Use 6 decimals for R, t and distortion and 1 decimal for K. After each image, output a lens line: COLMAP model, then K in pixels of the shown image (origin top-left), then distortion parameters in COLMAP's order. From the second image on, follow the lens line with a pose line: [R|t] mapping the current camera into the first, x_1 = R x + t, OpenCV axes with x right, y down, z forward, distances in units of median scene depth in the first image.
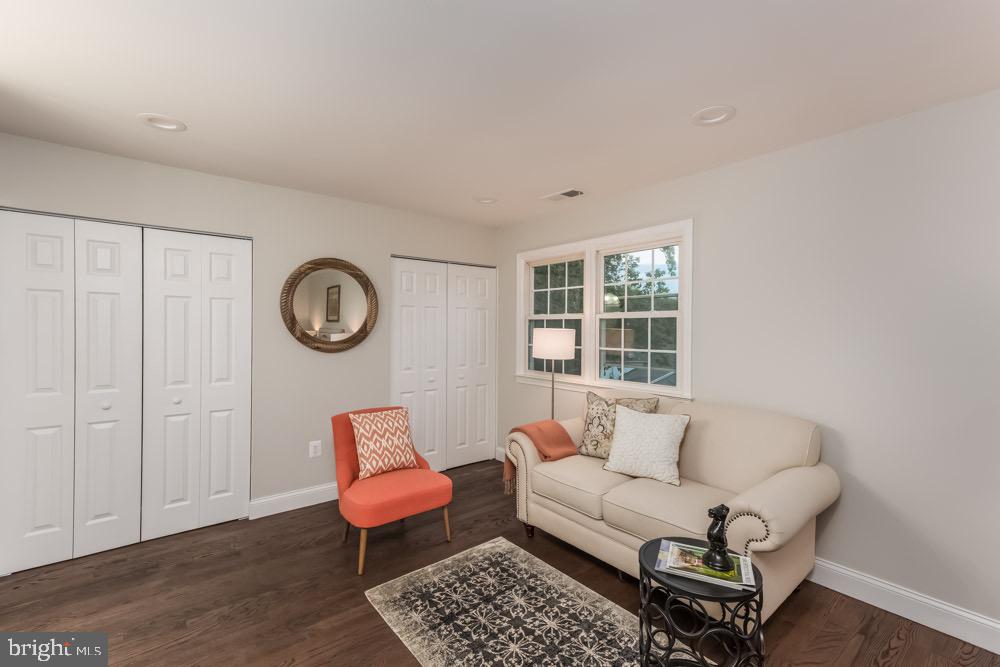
lens RADIAL K [[435.3, 0, 503.6], [0, 435.3, 330.4], [0, 0, 1]] dist [0.012496, 0.000176]
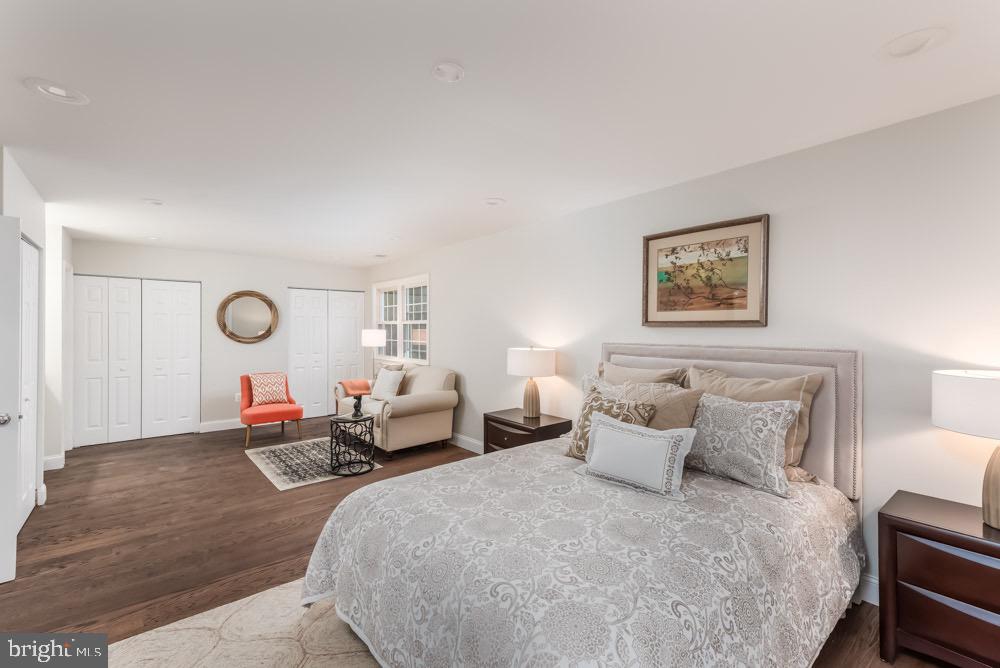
lens RADIAL K [[419.5, 0, 503.0], [0, 419.5, 331.6], [0, 0, 1]] dist [0.001745, 0.000080]
pose [[0.999711, -0.003308, 0.023831, 0.711209], [0.003318, 0.999994, -0.000366, 0.006610], [-0.023830, 0.000445, 0.999716, -0.869240]]
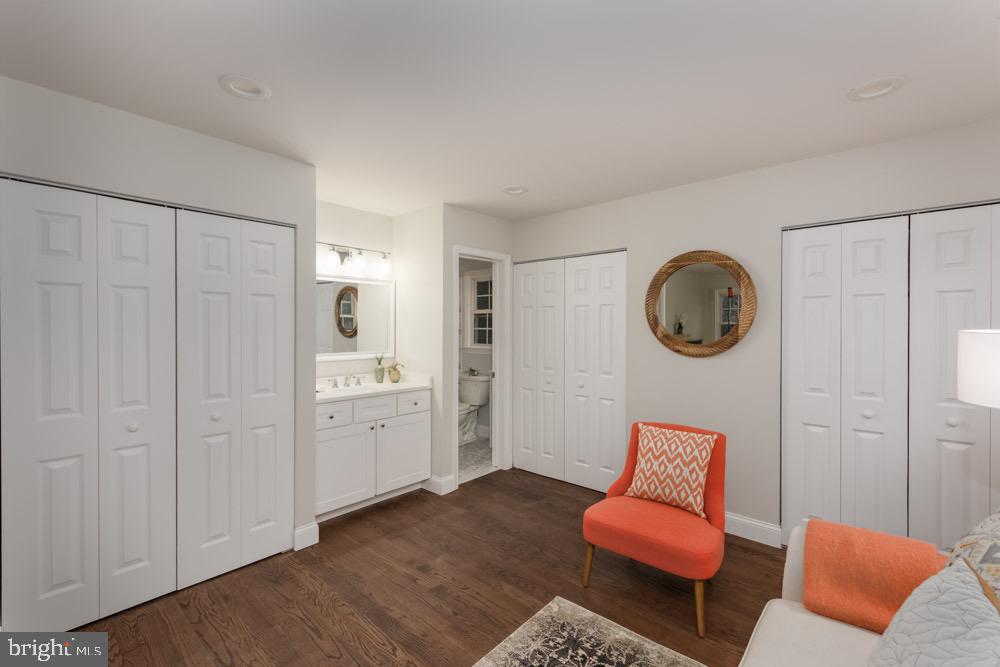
lens RADIAL K [[435.3, 0, 503.6], [0, 435.3, 330.4], [0, 0, 1]] dist [0.012496, 0.000176]
pose [[0.164115, 0.004459, -0.986431, 0.490249], [-0.008167, 0.999962, 0.003161, -0.003999], [0.986407, 0.007537, 0.164145, 0.550797]]
